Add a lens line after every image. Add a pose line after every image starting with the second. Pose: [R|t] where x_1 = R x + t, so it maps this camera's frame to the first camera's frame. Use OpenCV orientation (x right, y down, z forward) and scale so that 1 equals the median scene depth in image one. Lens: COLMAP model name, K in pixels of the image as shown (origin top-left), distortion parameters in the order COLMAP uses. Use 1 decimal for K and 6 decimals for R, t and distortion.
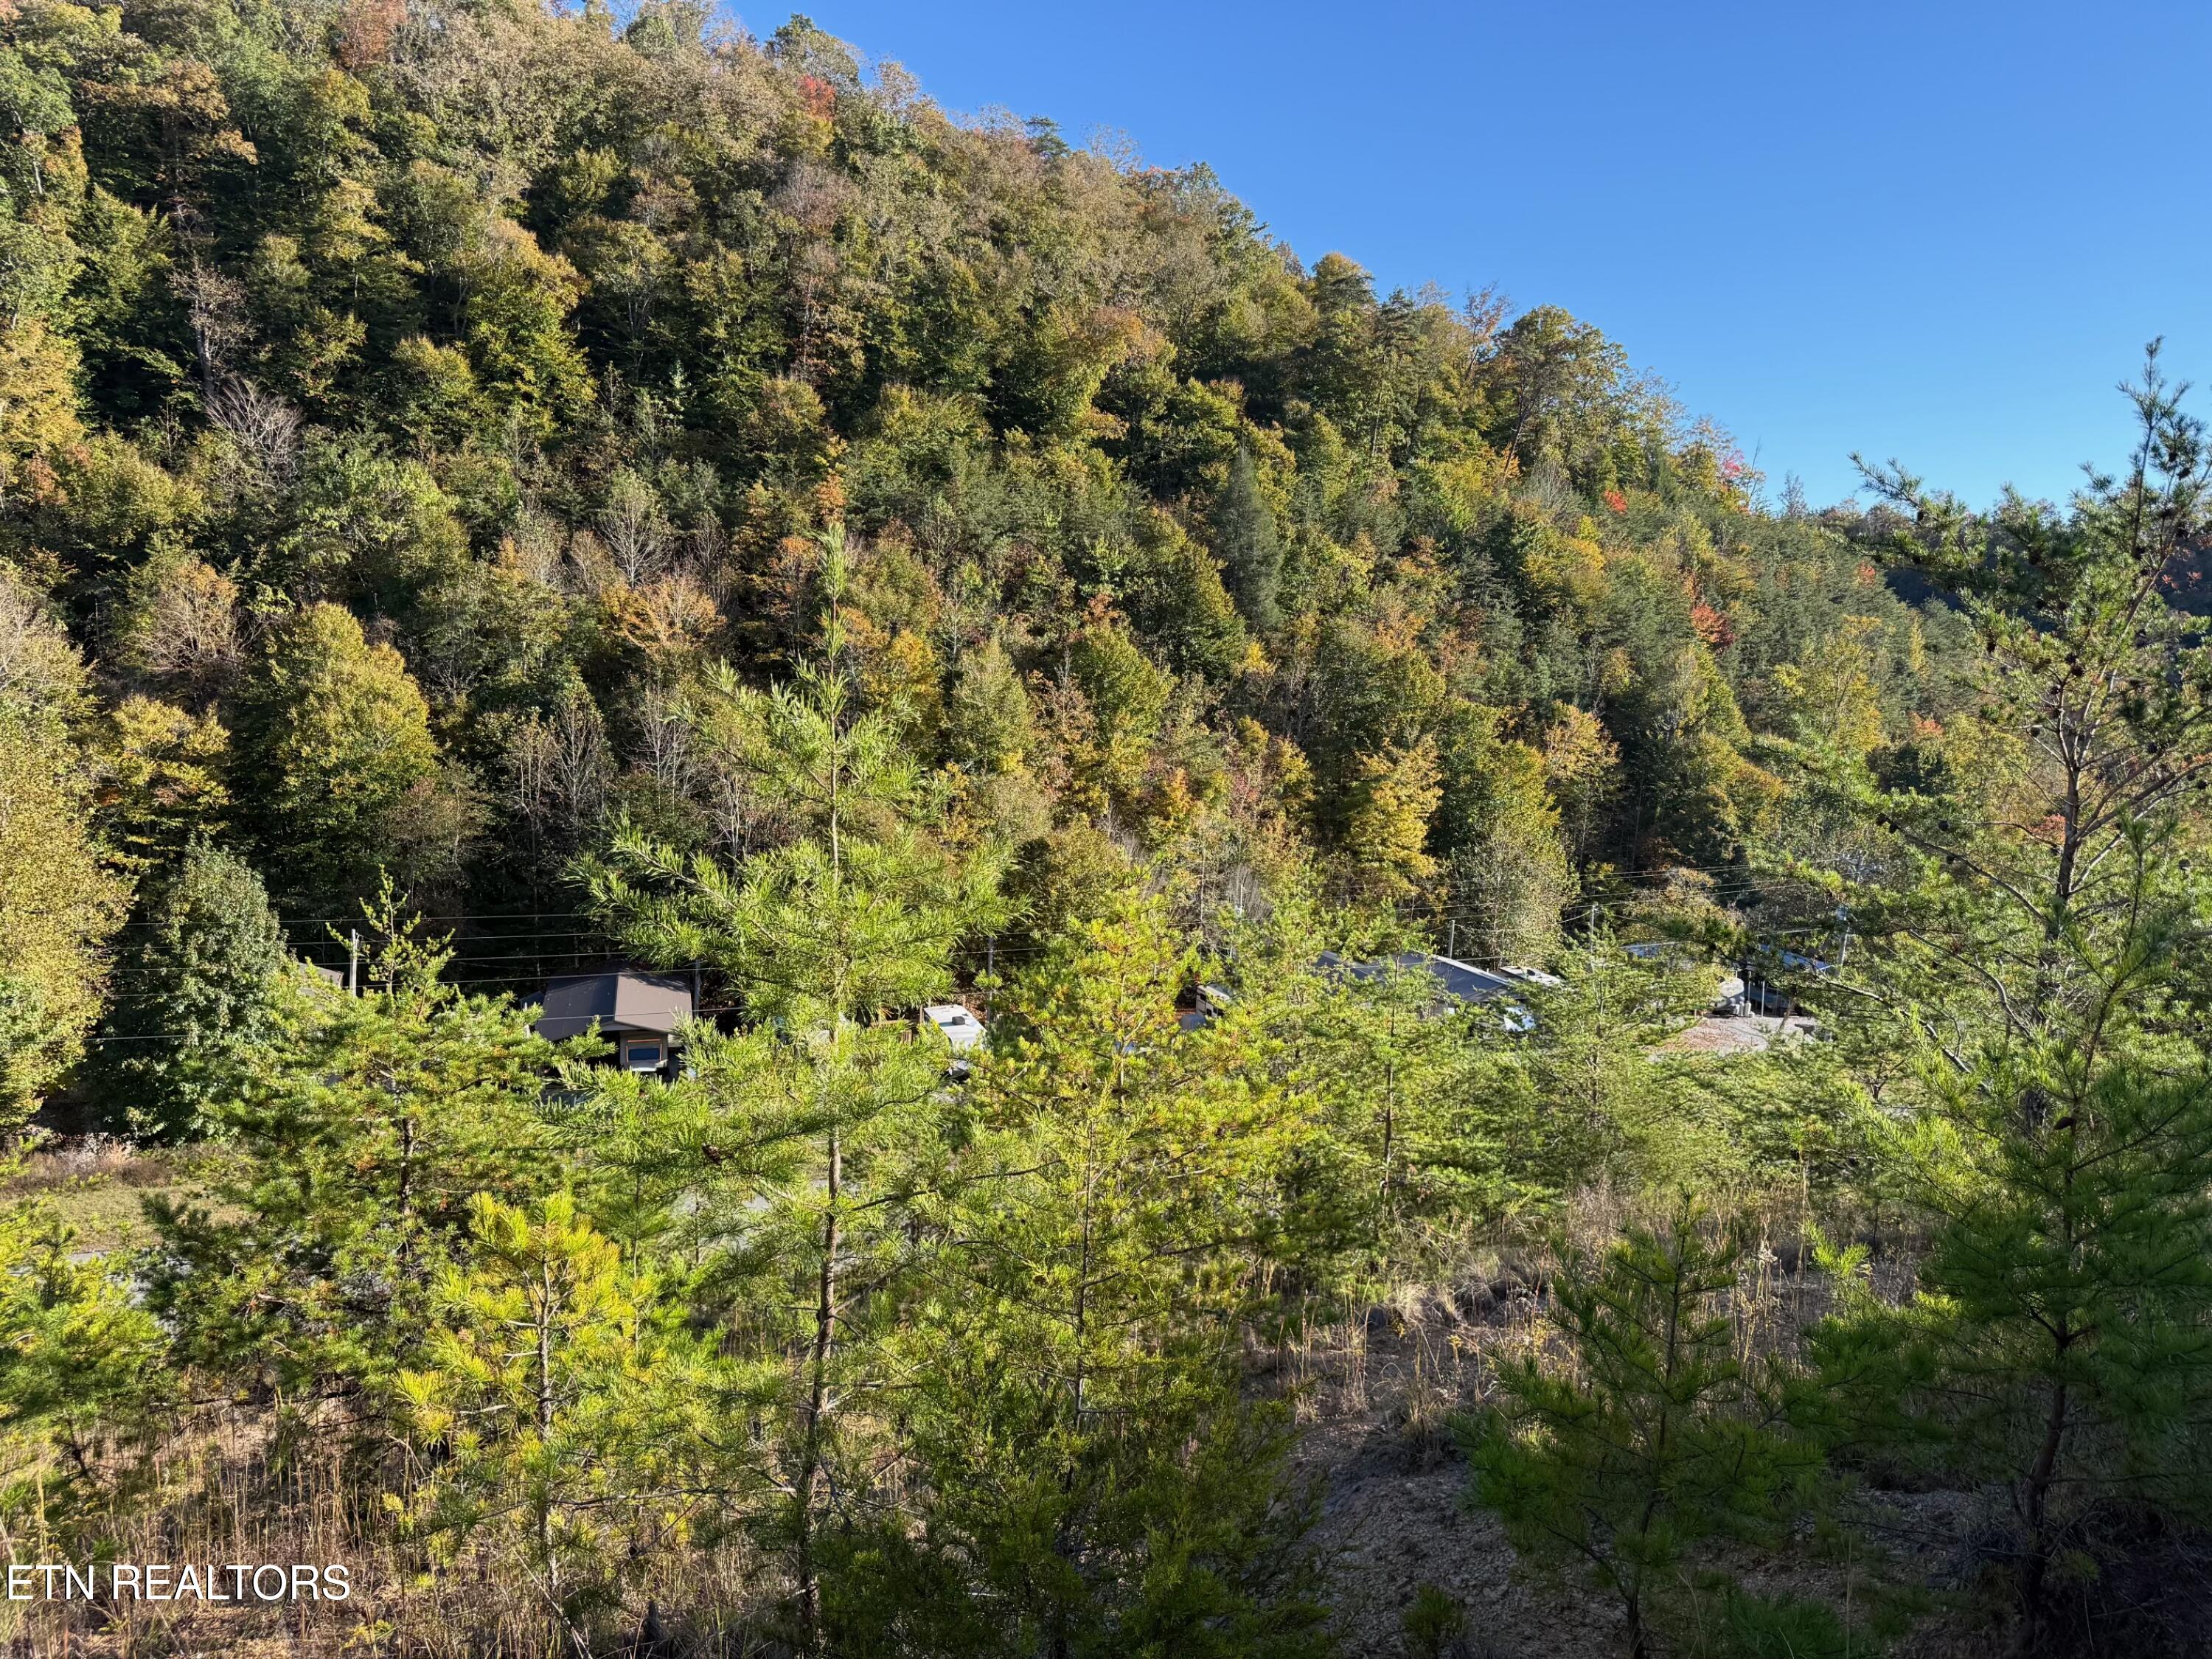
lens RADIAL K [[1540.7, 0, 1104.7], [0, 1540.7, 852.8], [0, 0, 1]] dist [0.045106, -0.052422]
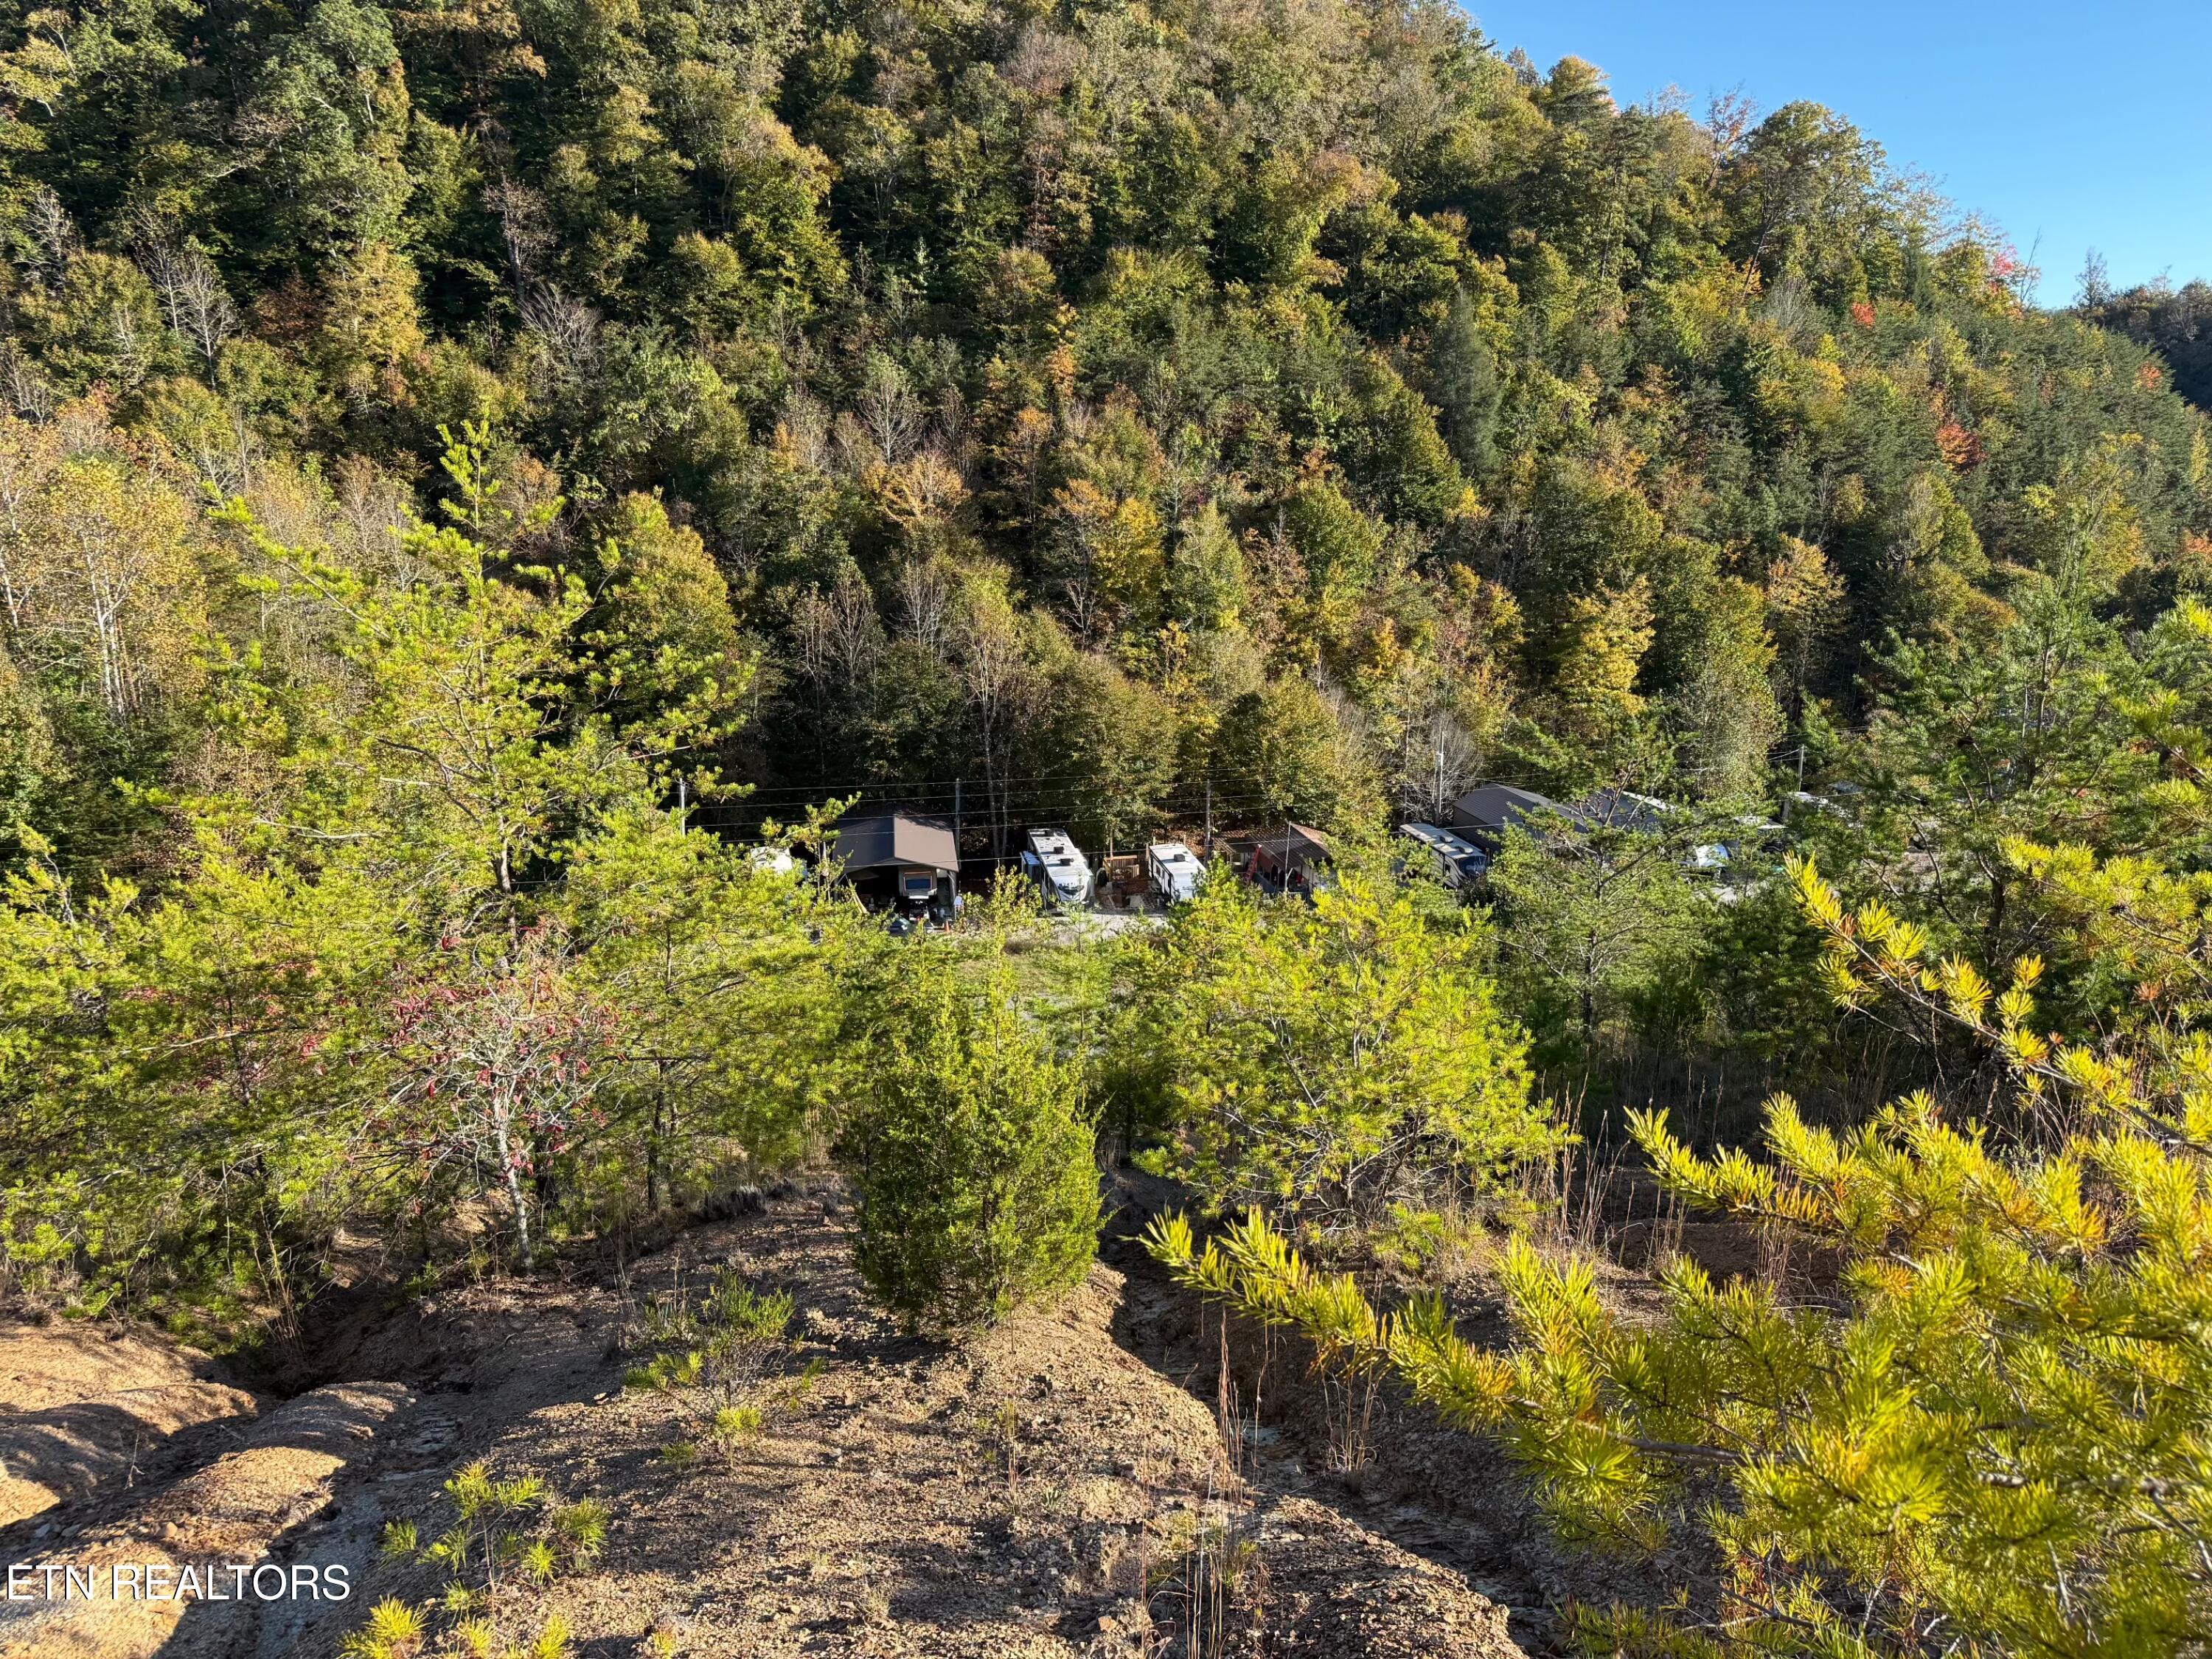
lens RADIAL K [[1540.7, 0, 1102.0], [0, 1540.7, 835.2], [0, 0, 1]] dist [0.045106, -0.052422]
pose [[0.988579, 0.004136, -0.150647, 0.013076], [0.011978, 0.994304, 0.105904, -0.019316], [0.150227, -0.106499, 0.982899, -0.083586]]
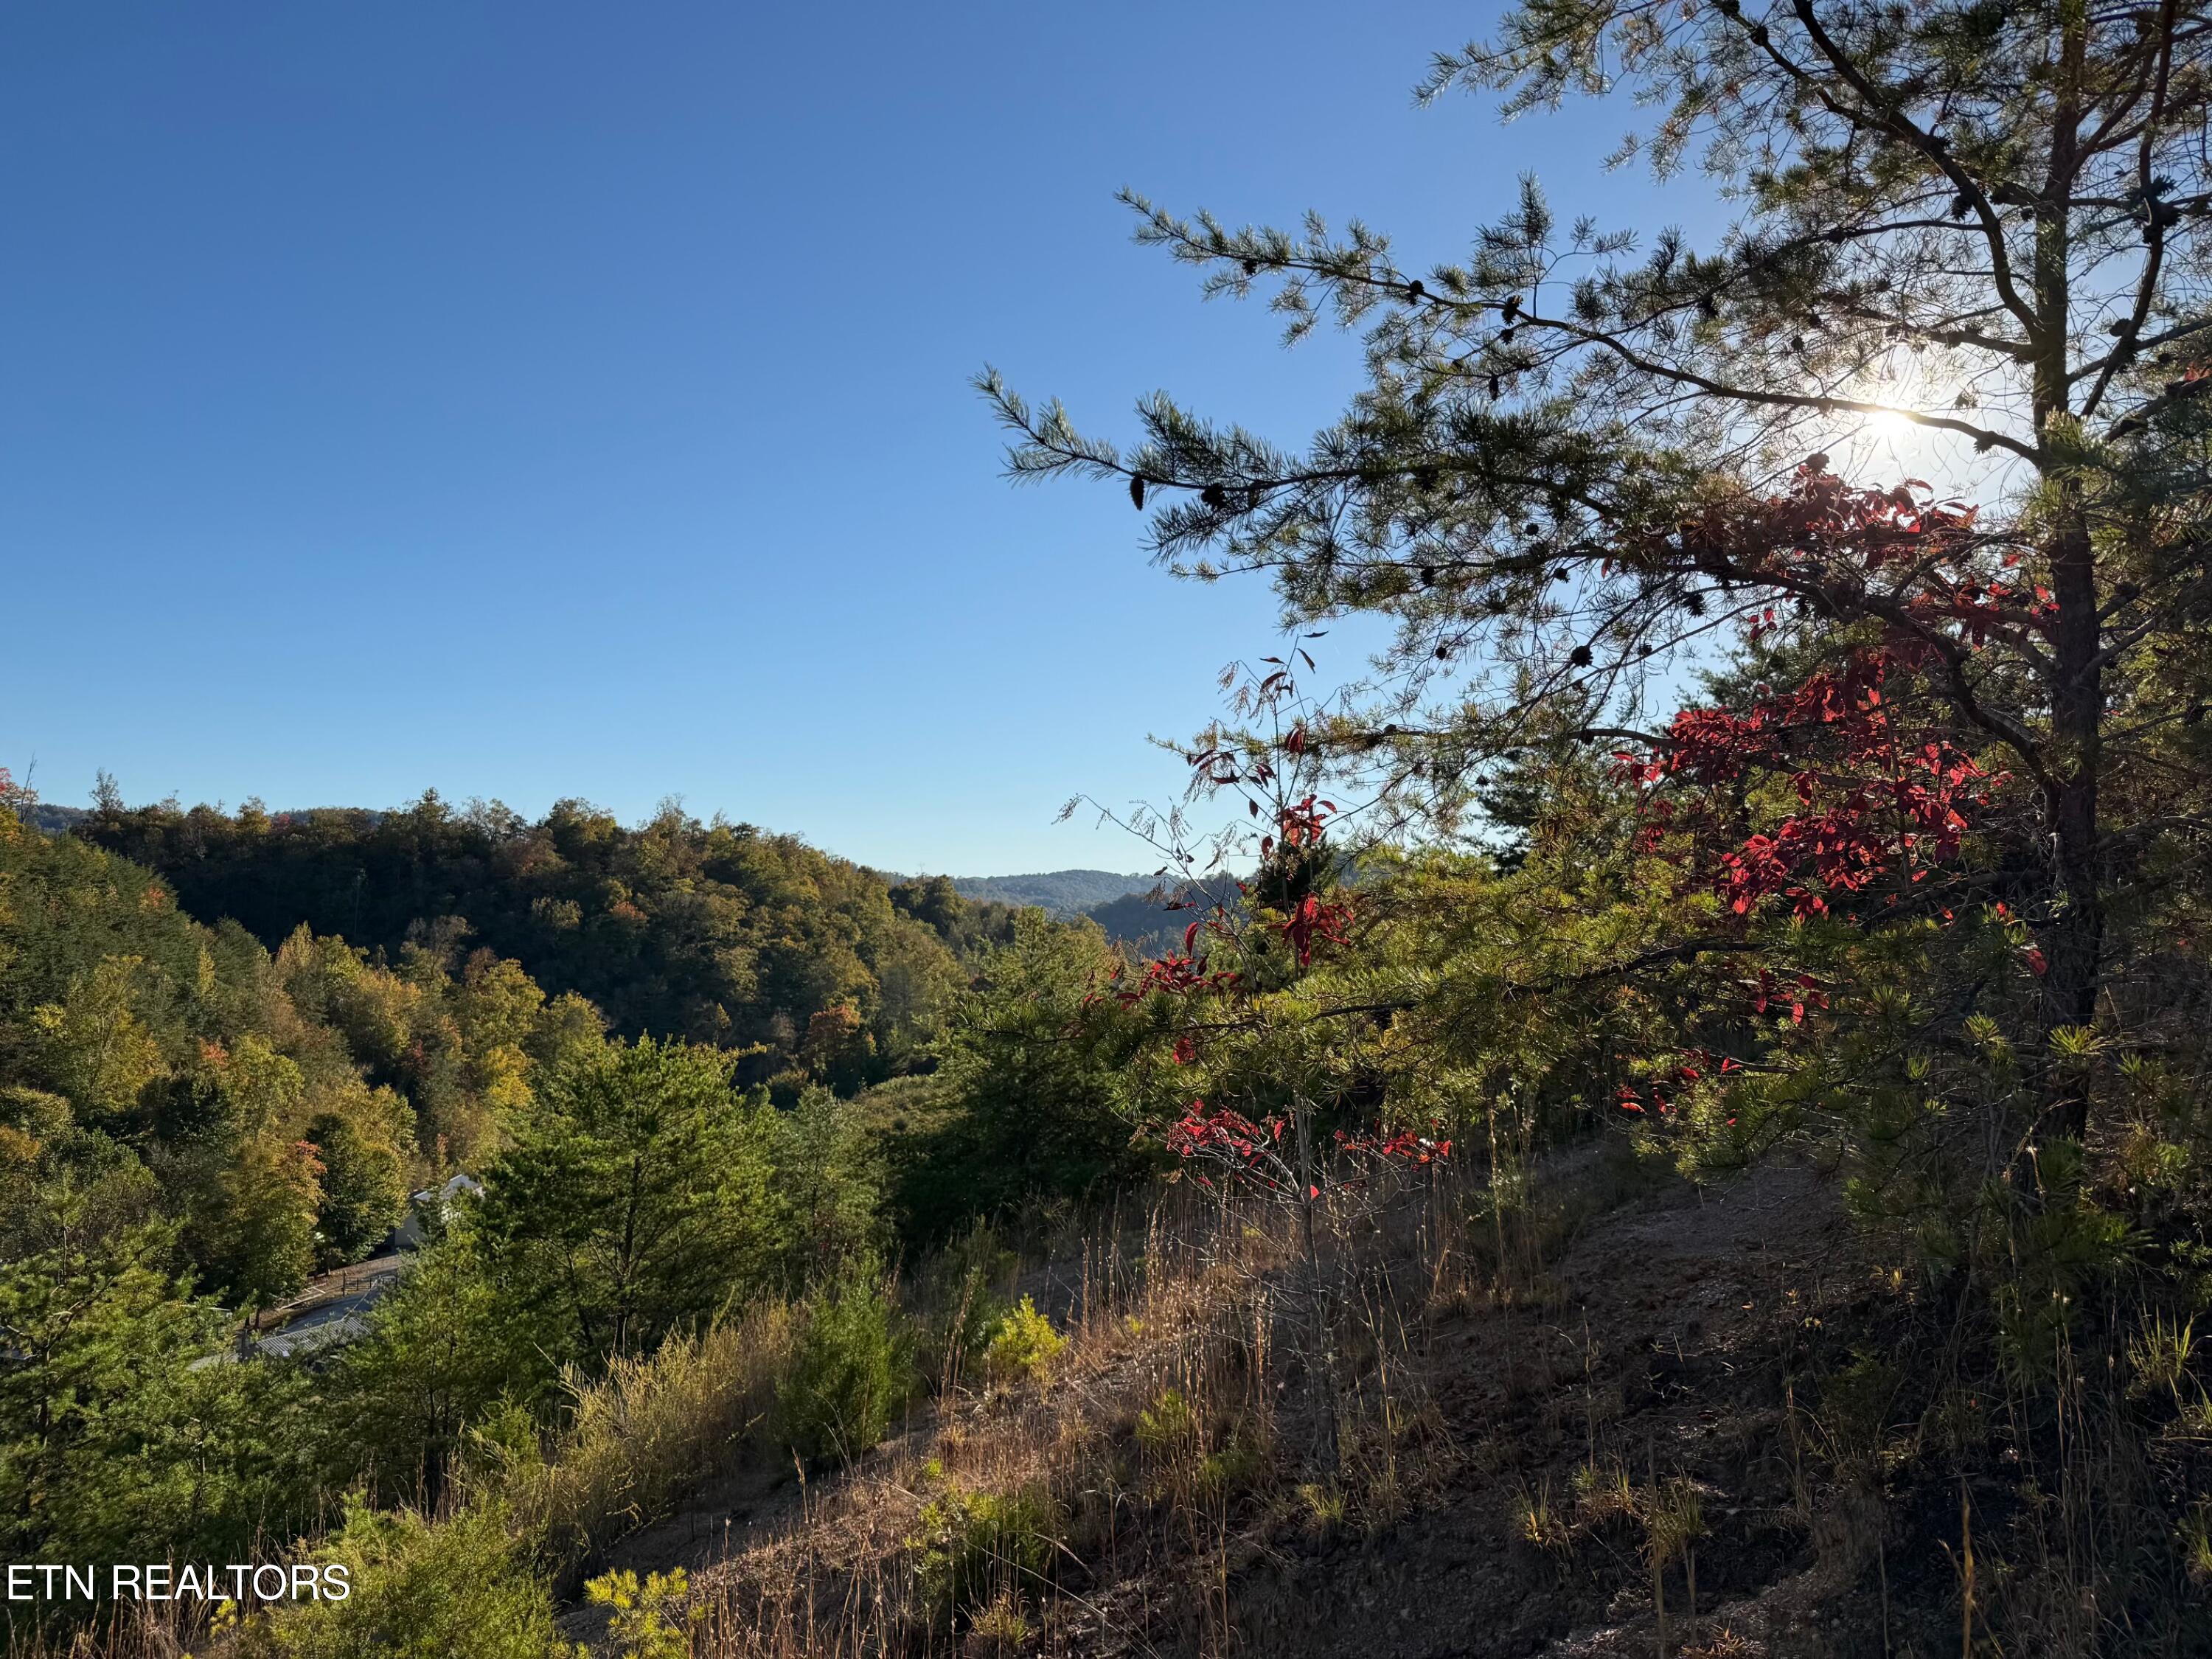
lens RADIAL K [[1540.7, 0, 1122.3], [0, 1540.7, 826.7], [0, 0, 1]] dist [0.045106, -0.052422]
pose [[0.568550, 0.022607, 0.822338, 0.030292], [0.133938, 0.983741, -0.119646, -0.034311], [-0.811672, 0.178167, 0.556278, -0.130788]]
